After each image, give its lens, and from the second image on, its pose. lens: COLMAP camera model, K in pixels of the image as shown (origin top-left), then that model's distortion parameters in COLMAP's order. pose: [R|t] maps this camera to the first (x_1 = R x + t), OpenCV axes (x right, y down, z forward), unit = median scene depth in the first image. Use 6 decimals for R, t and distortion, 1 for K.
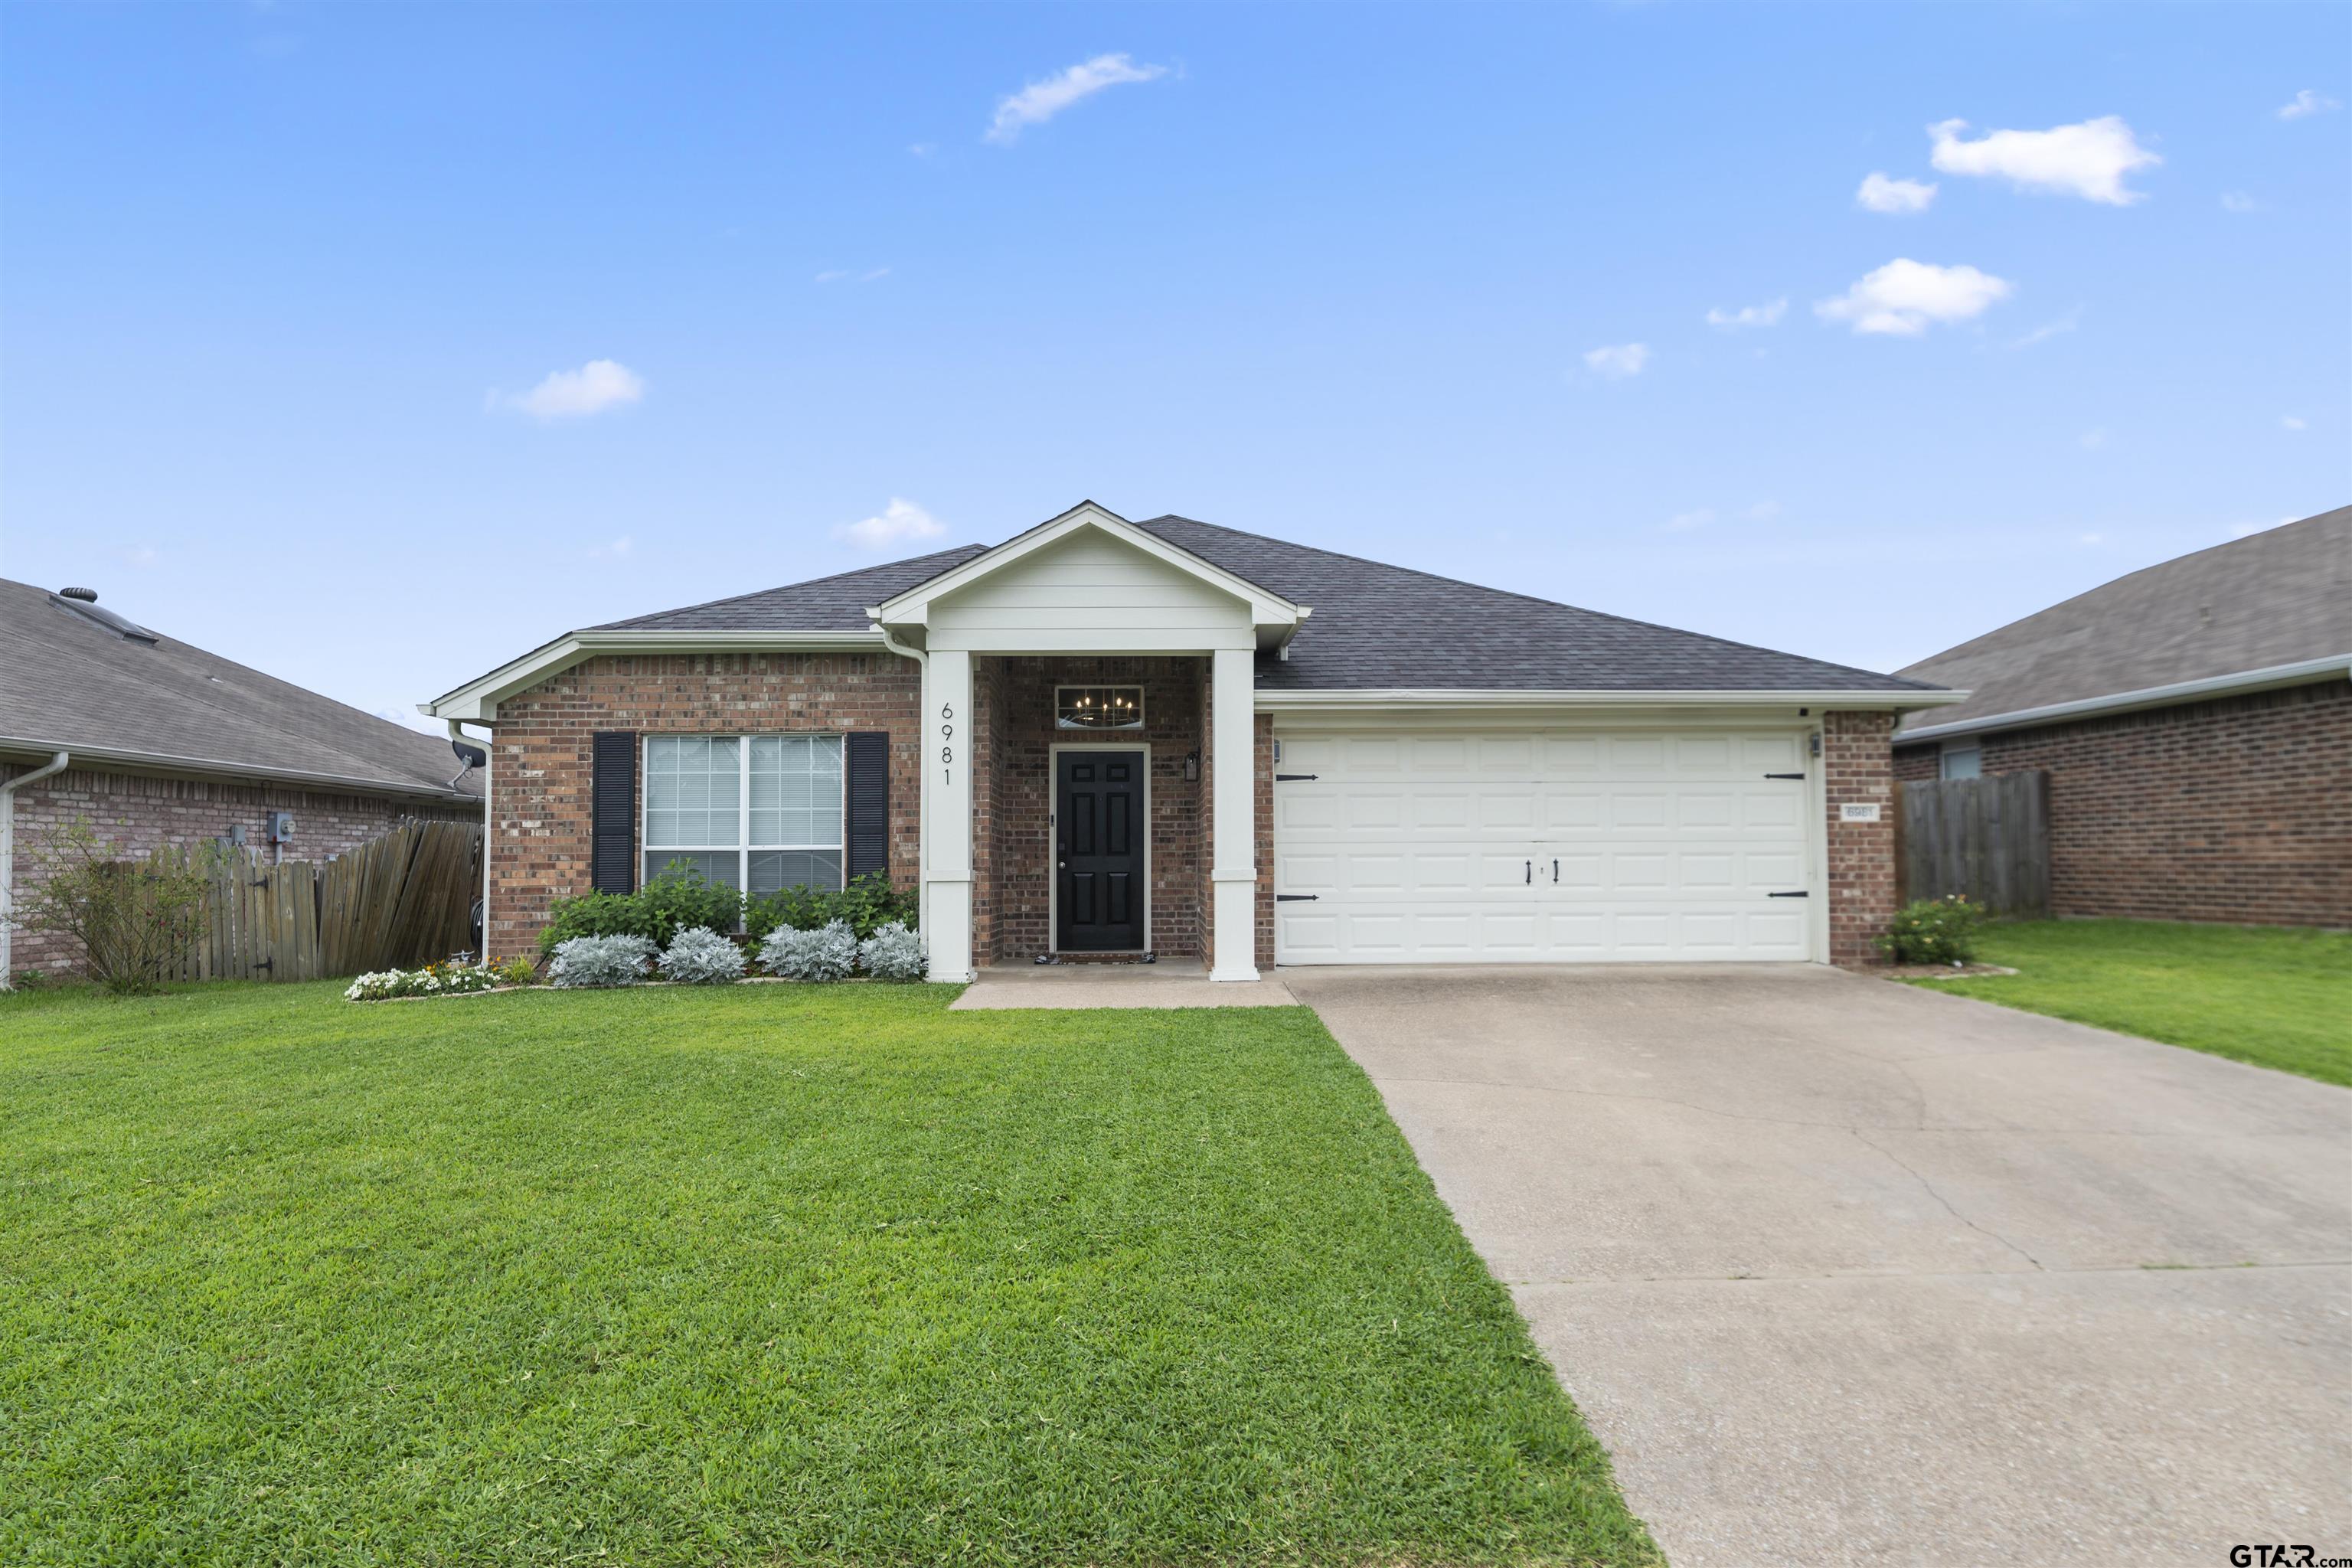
lens RADIAL K [[1337.3, 0, 1176.0], [0, 1337.3, 784.0], [0, 0, 1]] dist [0.006445, 0.000789]
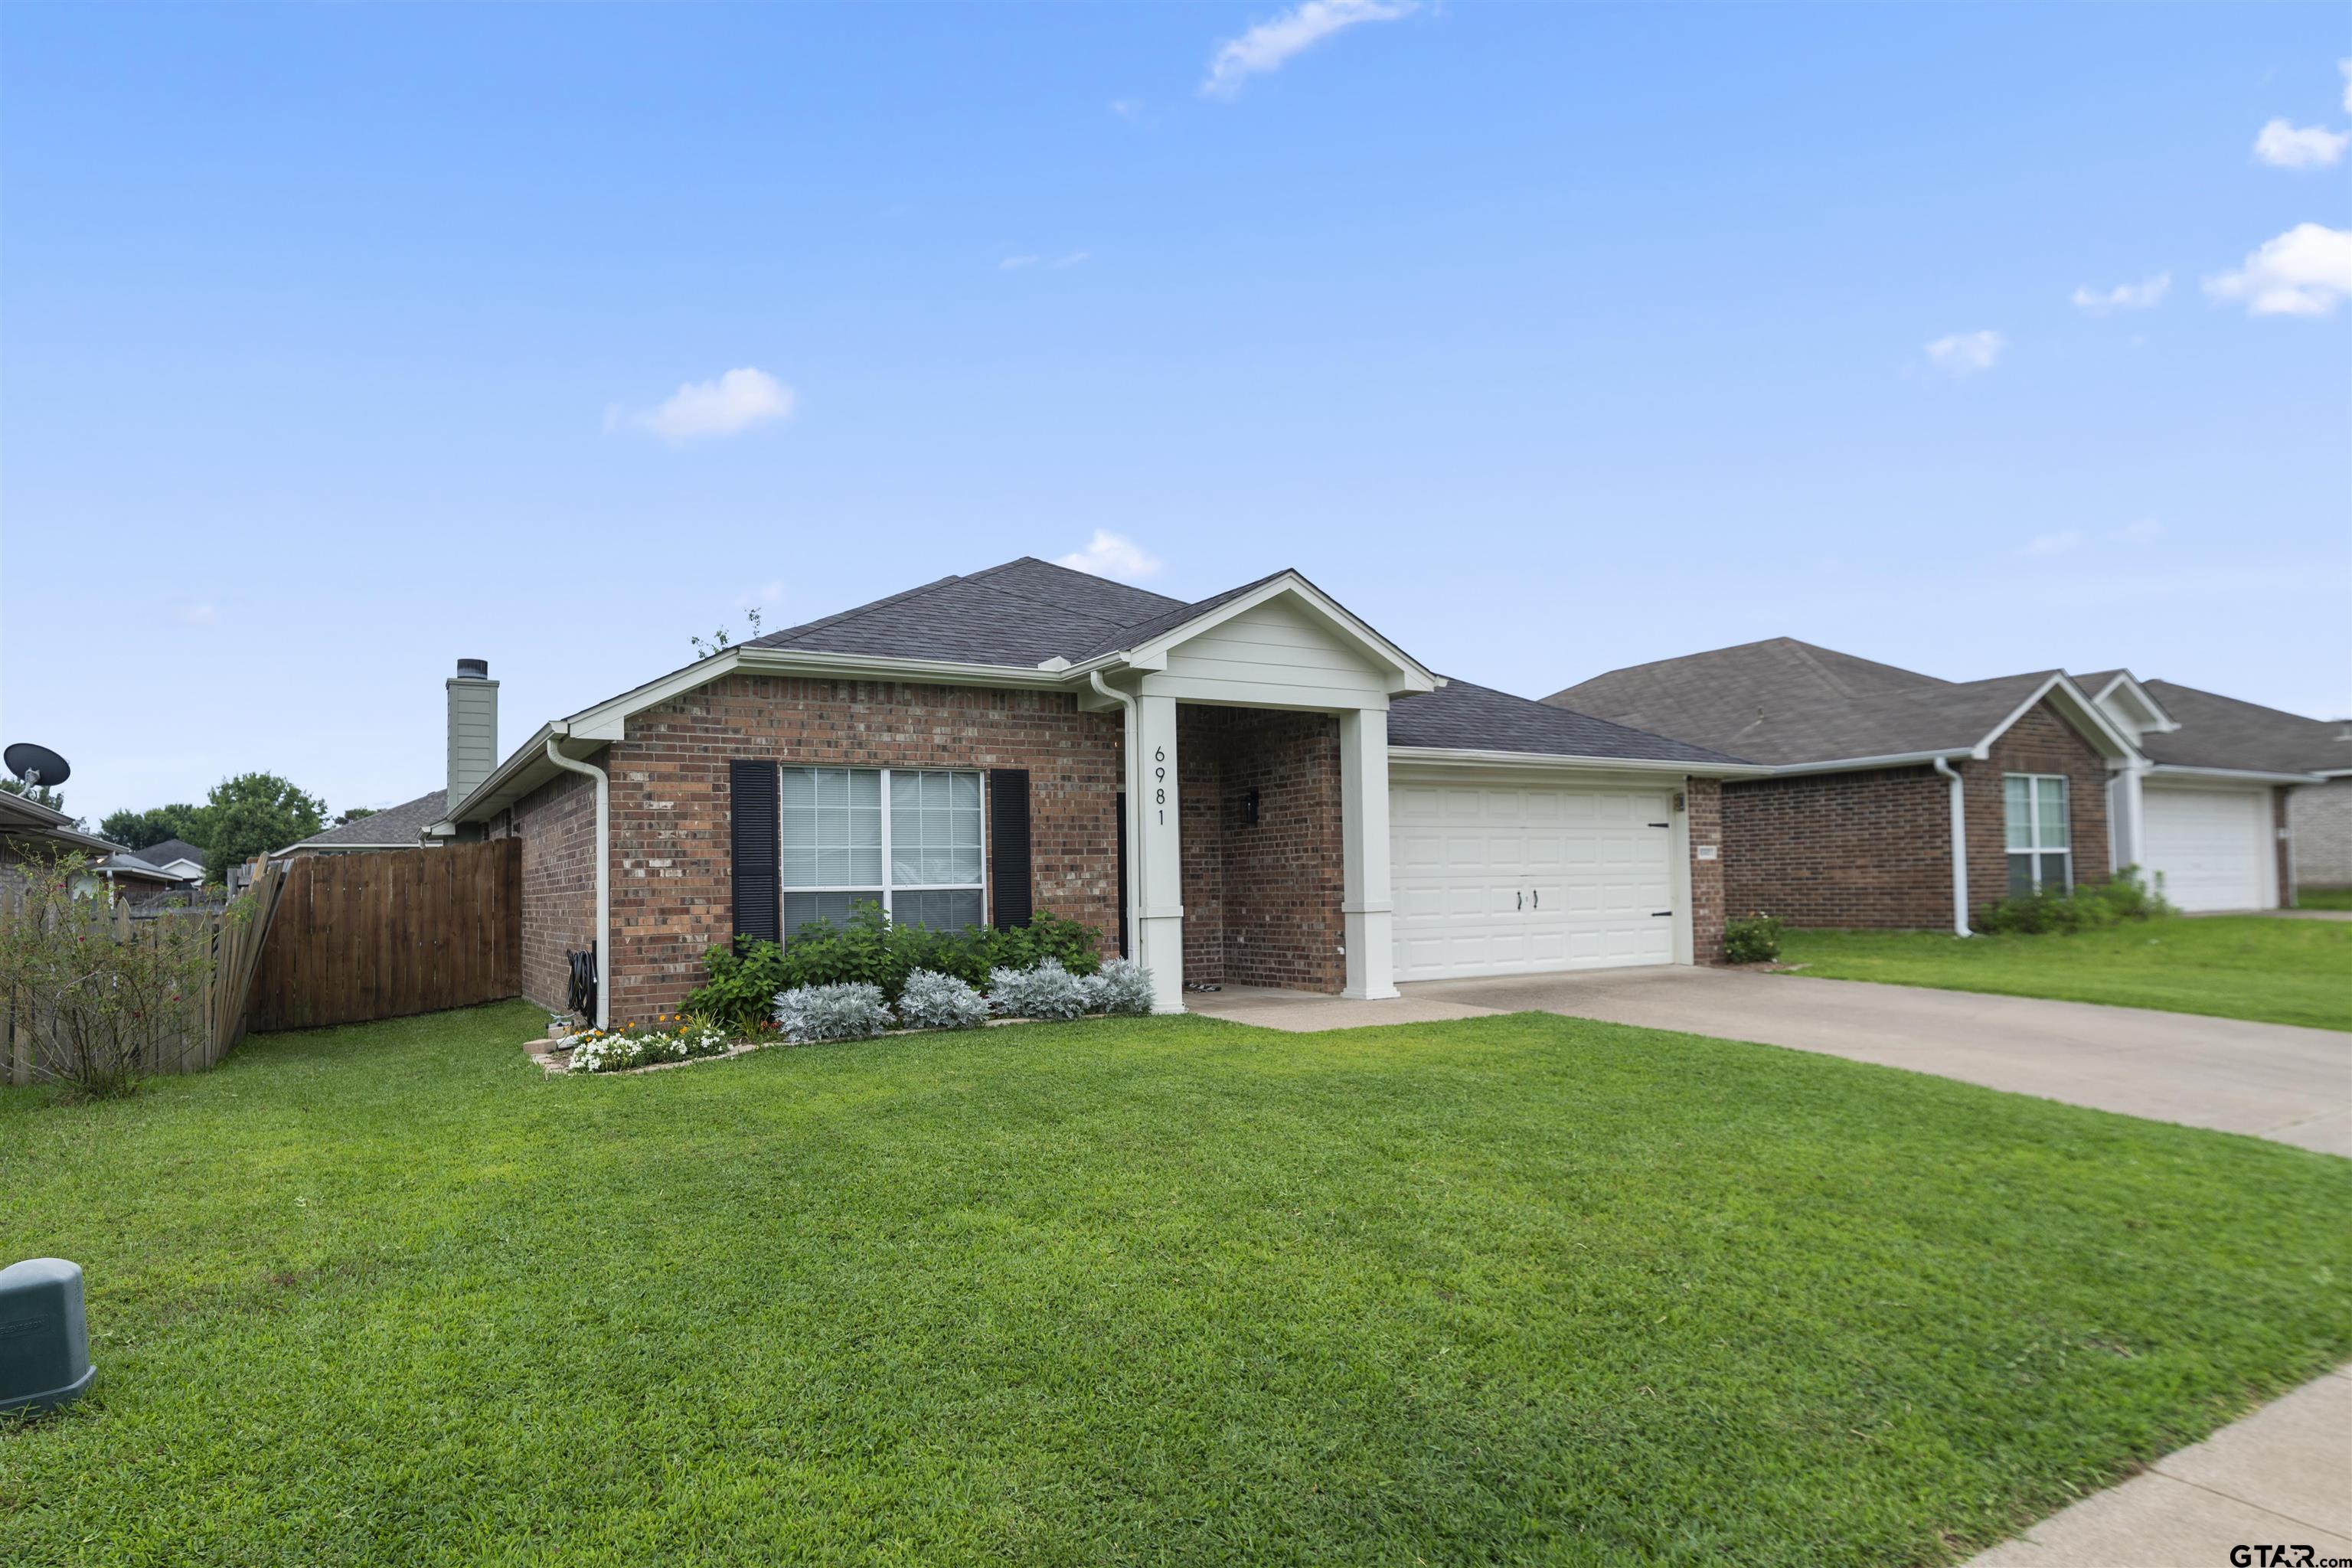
lens RADIAL K [[1362.4, 0, 1162.2], [0, 1362.4, 828.6], [0, 0, 1]] dist [0.001811, 0.000286]
pose [[0.869752, 0.010364, 0.493380, -0.635614], [-0.014264, 0.999890, 0.004140, -0.000843], [-0.493283, -0.010638, 0.869804, 0.069427]]
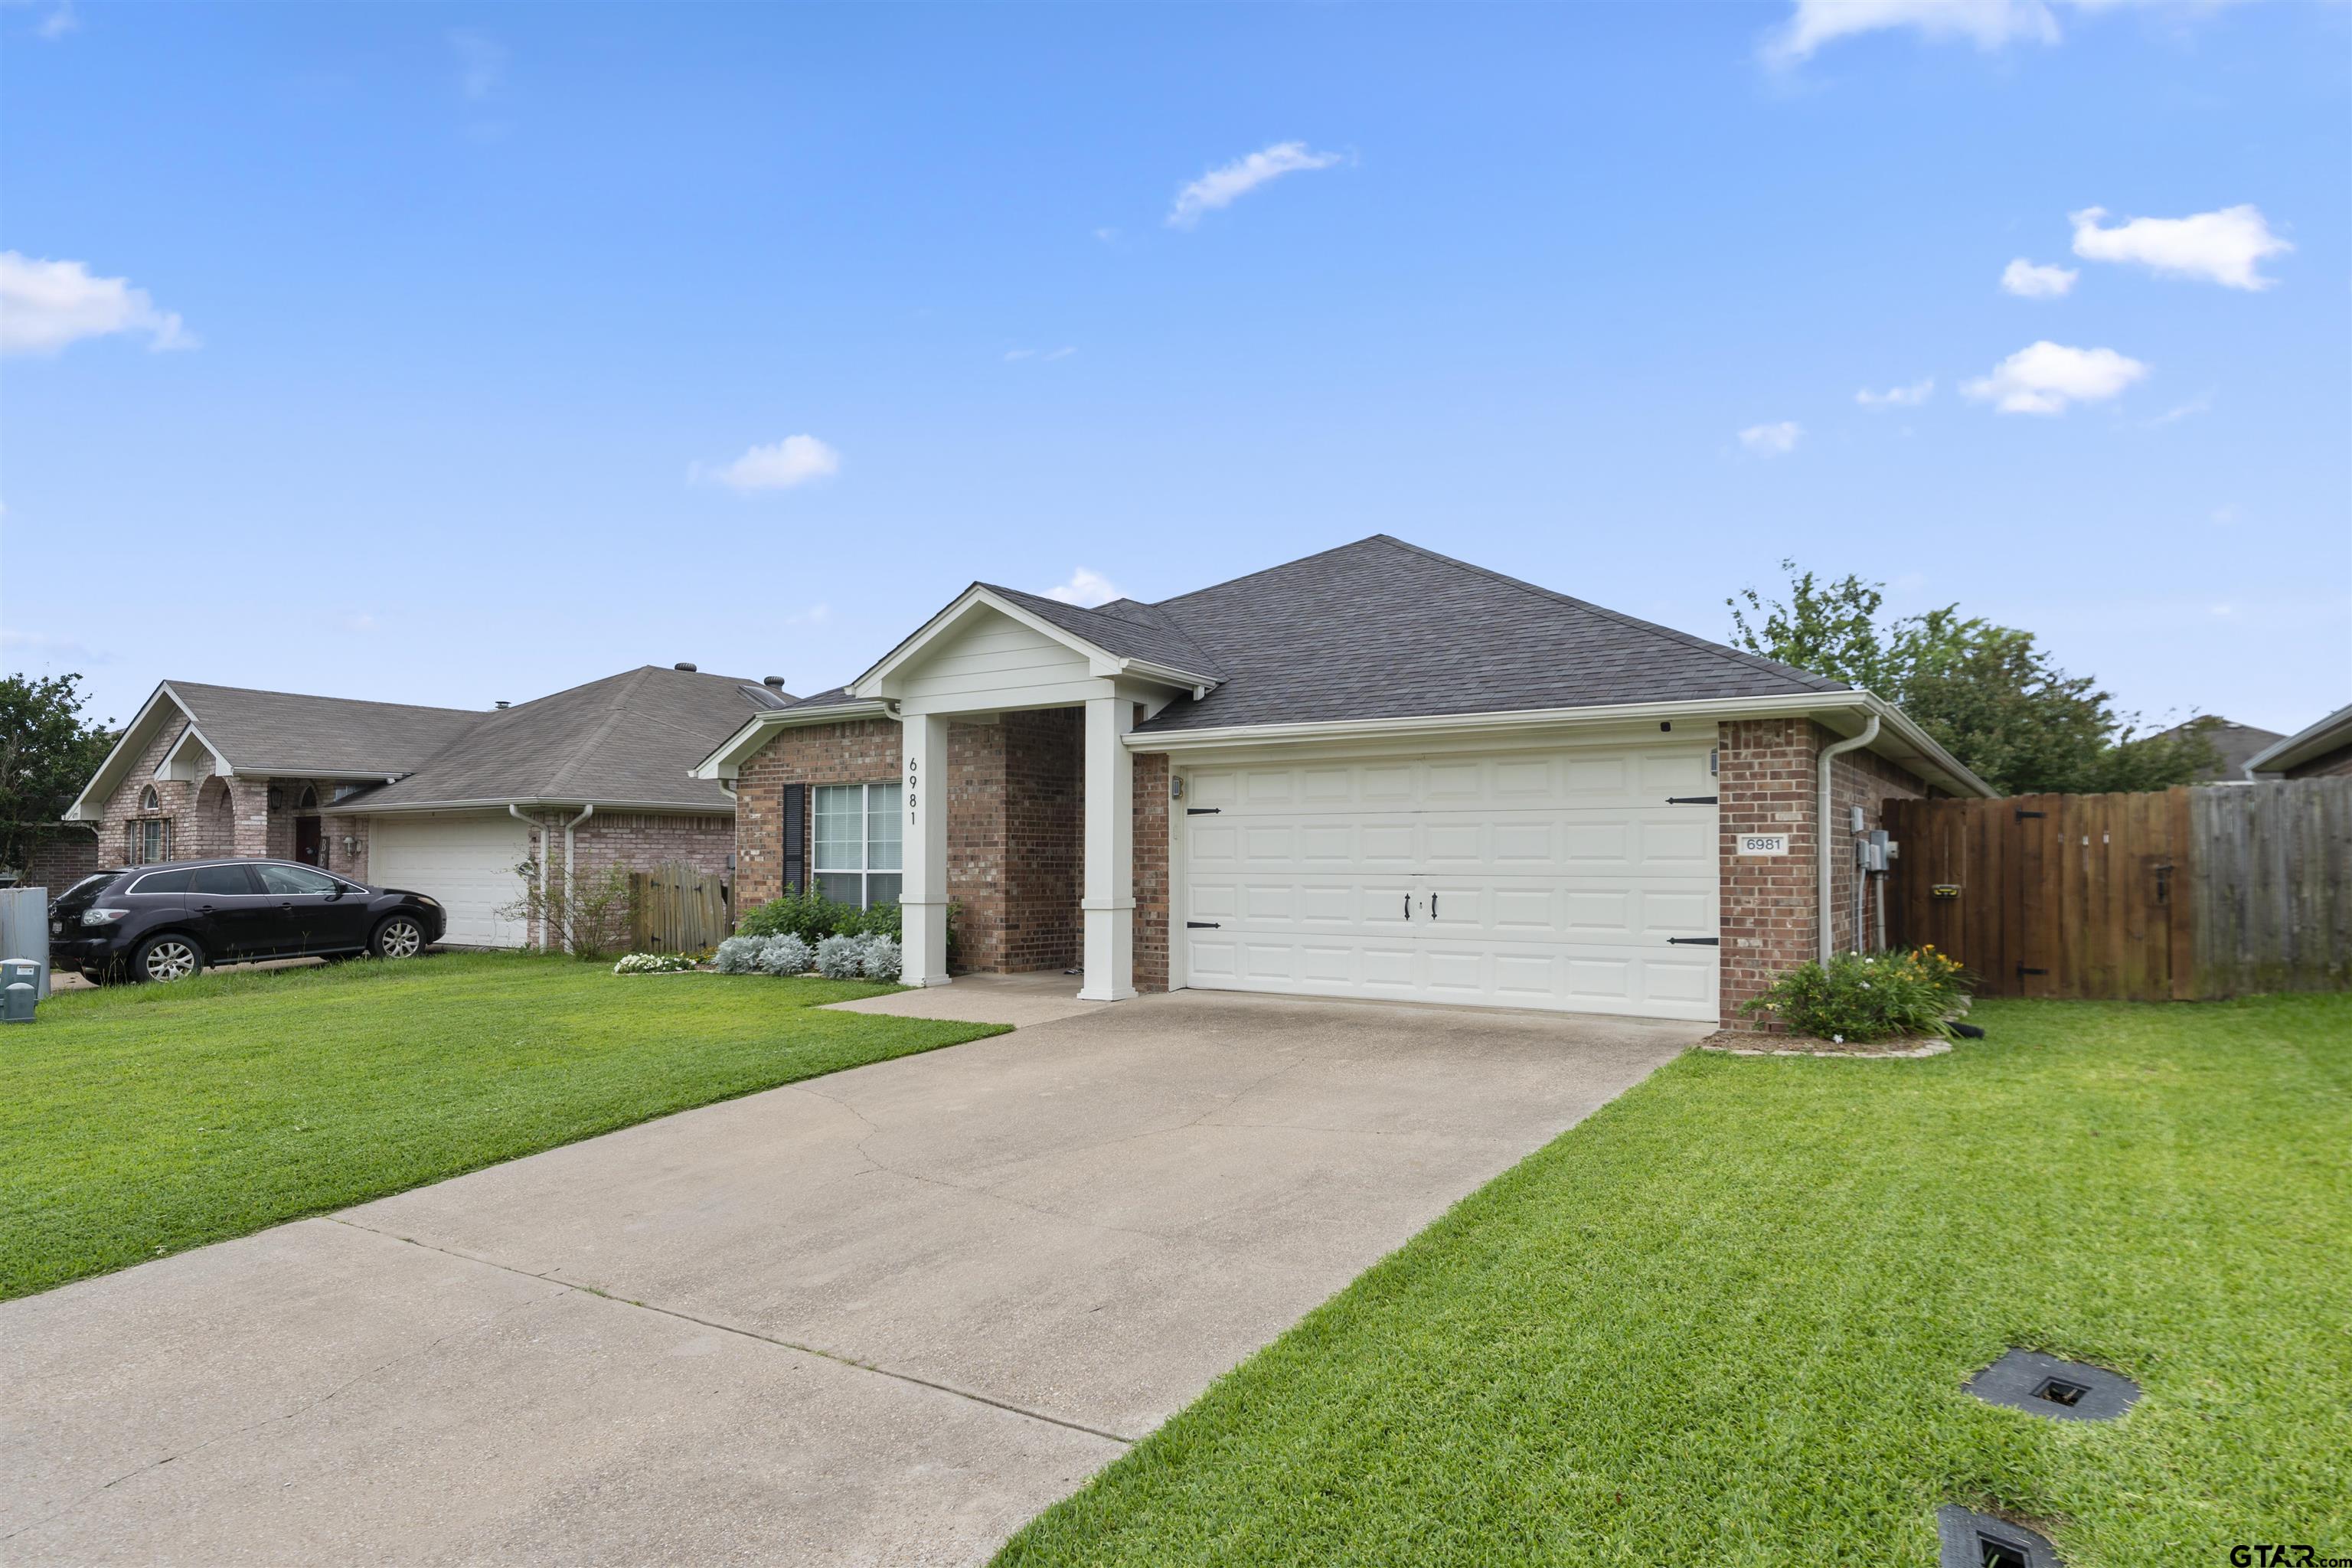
lens RADIAL K [[1337.3, 0, 1176.0], [0, 1337.3, 784.0], [0, 0, 1]] dist [0.006445, 0.000789]
pose [[0.815334, -0.026758, -0.578372, 0.675139], [0.031300, 0.999508, -0.002117, -0.024385], [0.578144, -0.016377, 0.815770, 0.125899]]
